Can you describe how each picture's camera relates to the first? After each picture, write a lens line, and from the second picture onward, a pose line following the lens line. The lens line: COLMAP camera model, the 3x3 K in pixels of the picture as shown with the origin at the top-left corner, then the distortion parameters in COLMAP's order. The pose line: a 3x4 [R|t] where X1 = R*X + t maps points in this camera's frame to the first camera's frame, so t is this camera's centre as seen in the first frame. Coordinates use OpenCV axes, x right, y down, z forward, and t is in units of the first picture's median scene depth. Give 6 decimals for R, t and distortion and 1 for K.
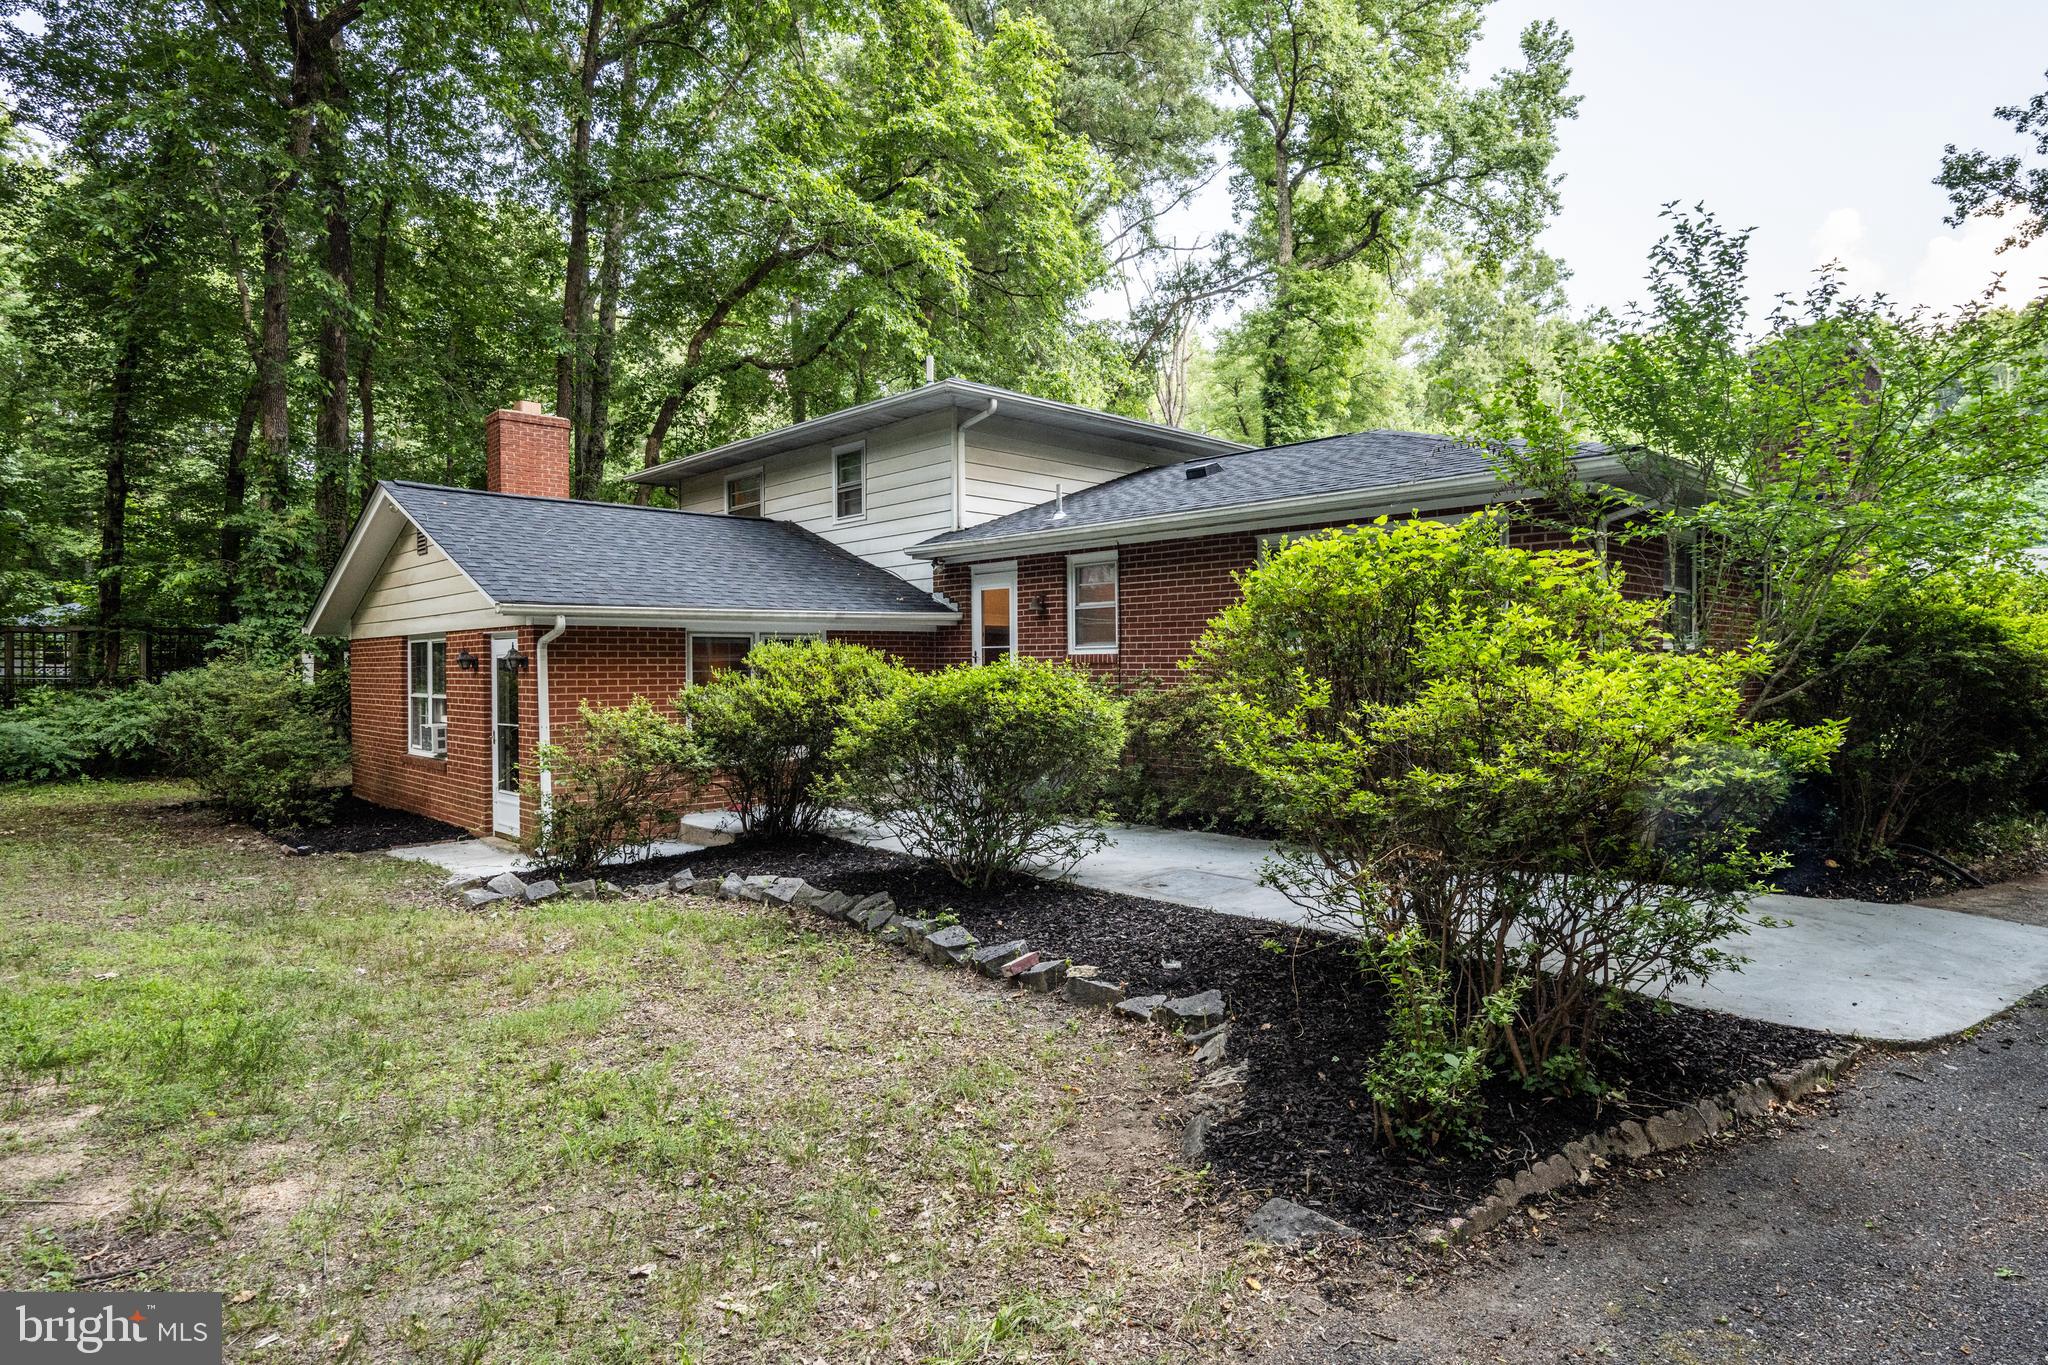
lens RADIAL K [[1086.3, 0, 1024.0], [0, 1086.3, 682.5], [0, 0, 1]] dist [-0.009693, 0.006560]
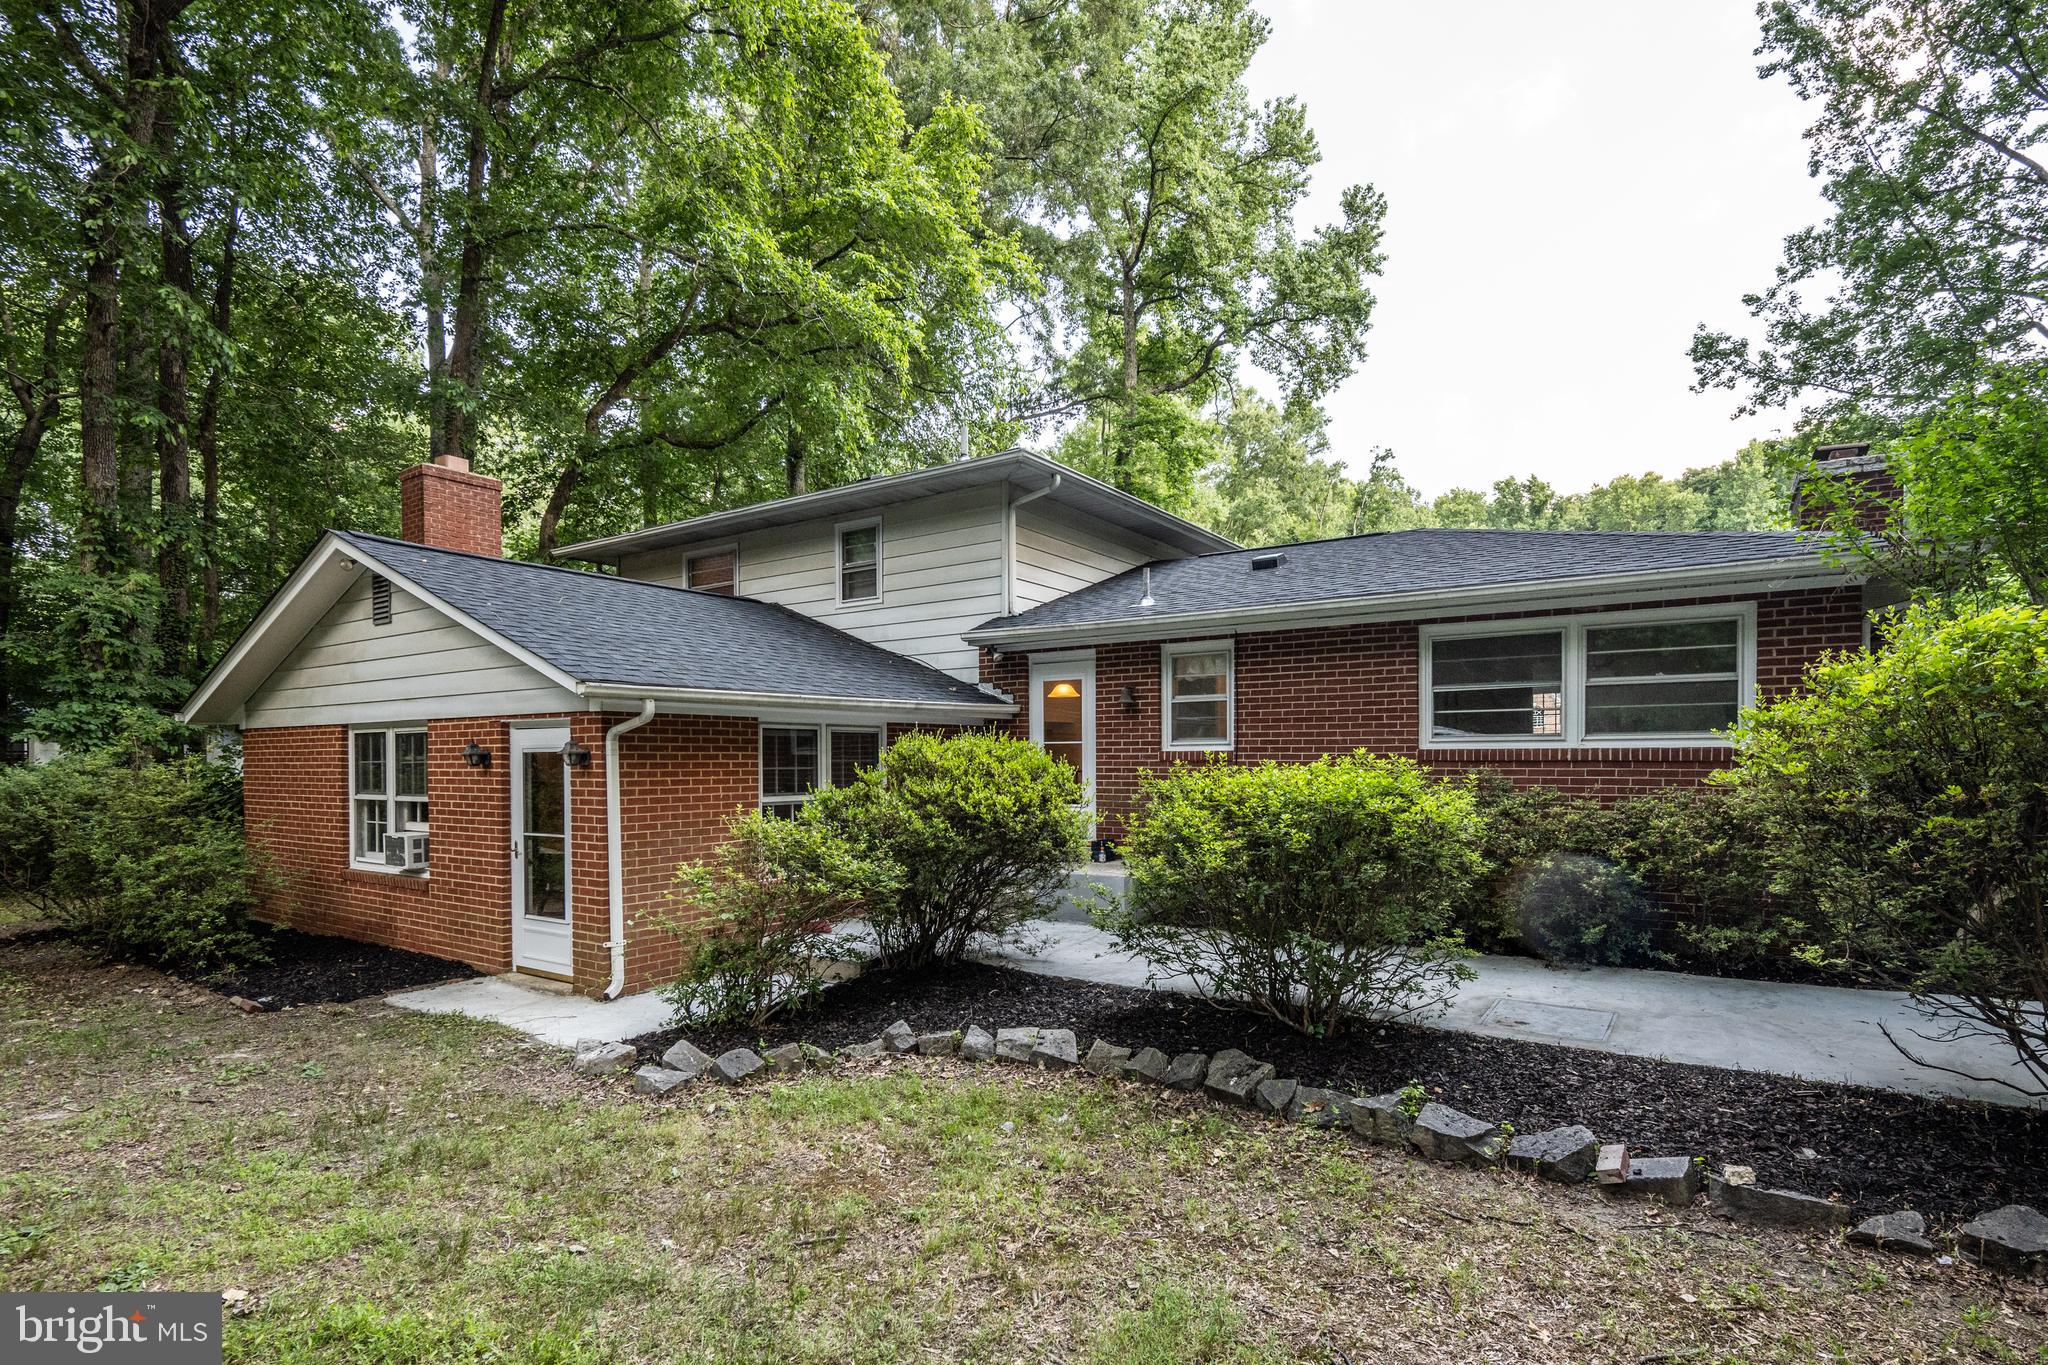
lens RADIAL K [[996.5, 0, 1004.6], [0, 996.5, 782.0], [0, 0, 1]] dist [-0.003597, 0.001253]
pose [[0.981632, -0.001823, 0.190774, -0.200860], [0.000703, 0.999982, 0.005937, -0.003376], [-0.190782, -0.005693, 0.981616, 0.148150]]
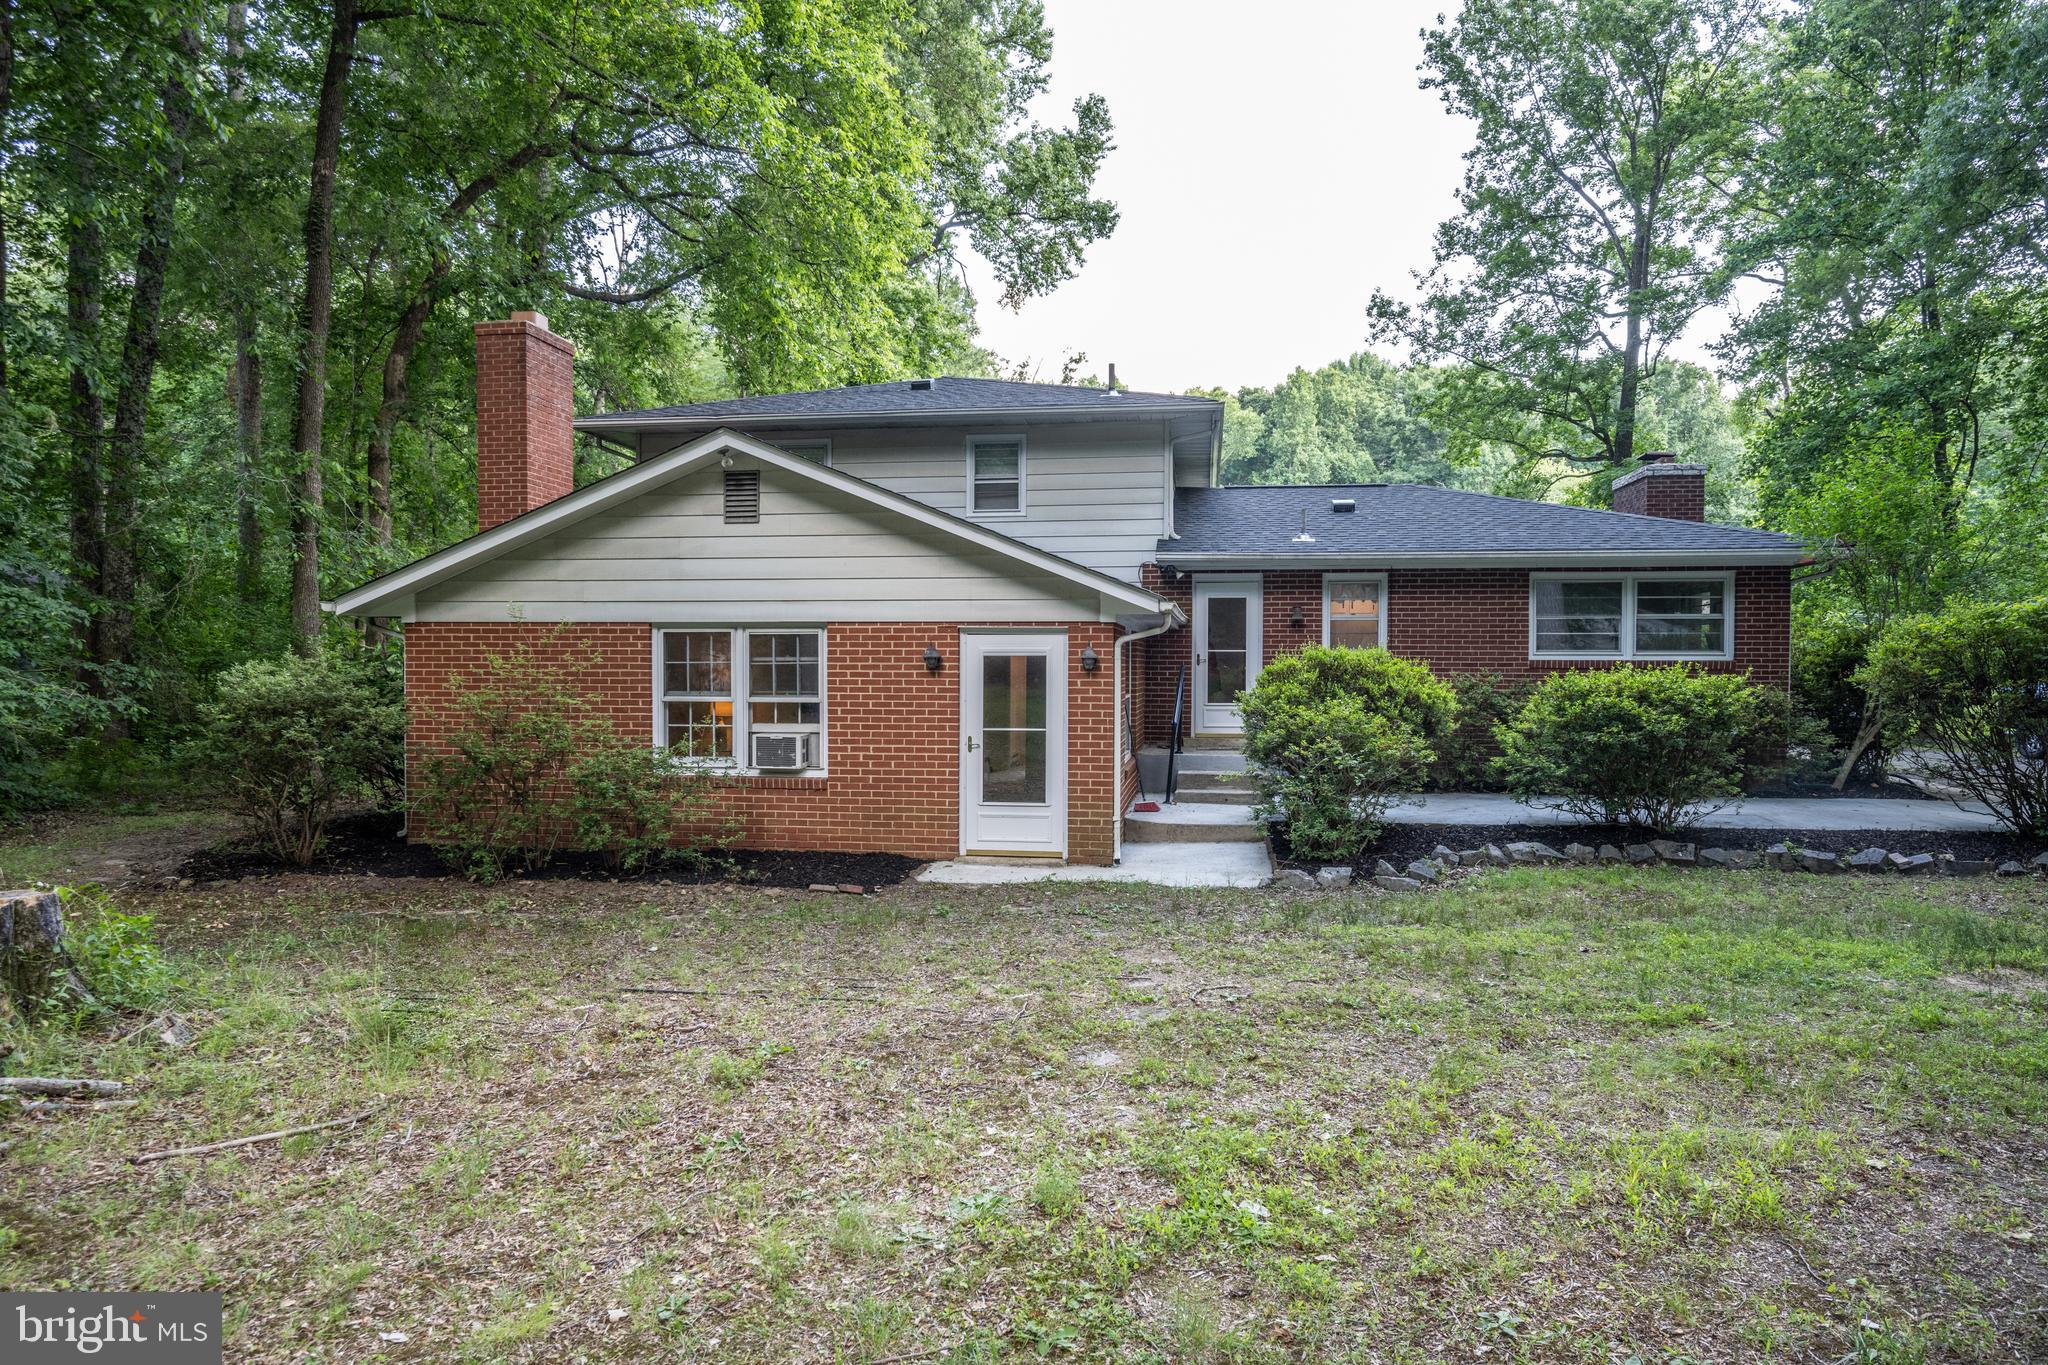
lens RADIAL K [[1189.3, 0, 1031.0], [0, 1189.3, 684.9], [0, 0, 1]] dist [-0.005124, -0.002212]
pose [[0.802406, -0.000275, 0.596779, -0.757472], [0.000572, 1.000000, -0.000307, 0.001611], [-0.596779, 0.000588, 0.802406, 0.136060]]
